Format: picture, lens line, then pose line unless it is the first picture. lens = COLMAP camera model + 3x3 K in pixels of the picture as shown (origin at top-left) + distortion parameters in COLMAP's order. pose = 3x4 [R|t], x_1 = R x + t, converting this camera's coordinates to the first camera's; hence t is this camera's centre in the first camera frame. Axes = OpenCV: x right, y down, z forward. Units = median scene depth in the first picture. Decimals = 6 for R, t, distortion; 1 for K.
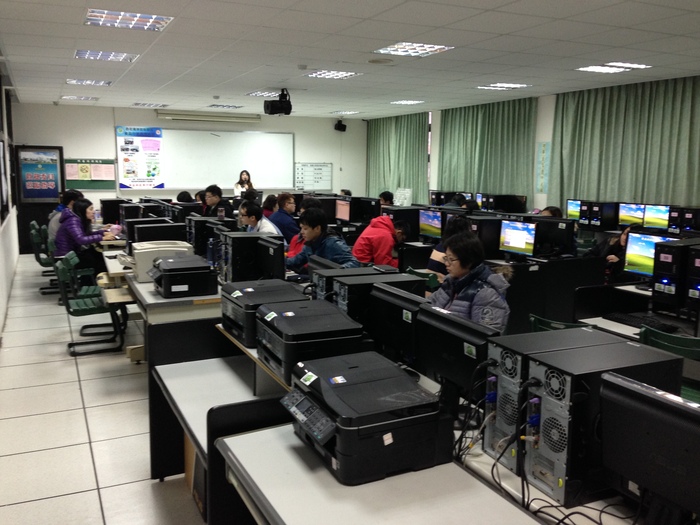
lens RADIAL K [[652.2, 0, 348.8], [0, 652.2, 262.4], [0, 0, 1]] dist [0.058757, 0.000000]
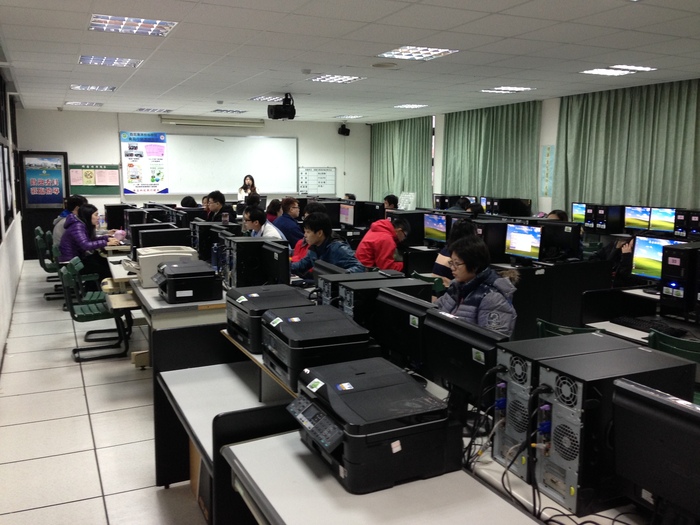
lens RADIAL K [[652.2, 0, 348.4], [0, 652.2, 263.1], [0, 0, 1]] dist [0.058757, 0.000000]
pose [[0.999973, -0.003799, -0.006323, -0.000857], [0.003765, 0.999979, -0.005358, -0.000259], [0.006343, 0.005334, 0.999966, 0.002043]]
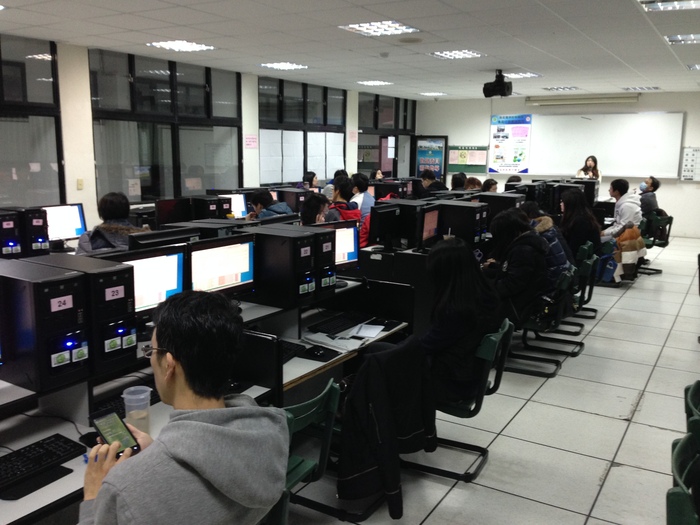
lens RADIAL K [[652.2, 0, 342.6], [0, 652.2, 267.8], [0, 0, 1]] dist [0.058757, 0.000000]
pose [[0.538687, 0.148927, -0.829239, 0.474871], [-0.131674, 0.987040, 0.091730, -0.024896], [0.832153, 0.059775, 0.551315, 0.212788]]
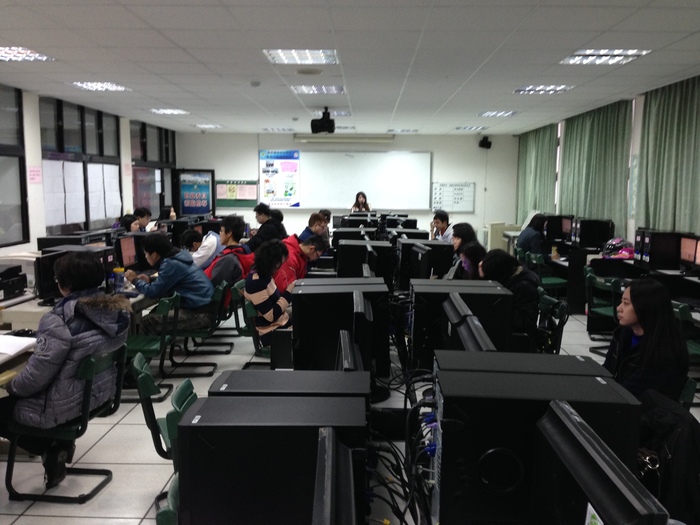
lens RADIAL K [[652.2, 0, 347.4], [0, 652.2, 264.8], [0, 0, 1]] dist [0.058757, 0.000000]
pose [[0.886914, 0.055392, -0.458601, 0.295217], [-0.069186, 0.997515, -0.013318, -0.013286], [0.456724, 0.043541, 0.888542, 0.114409]]
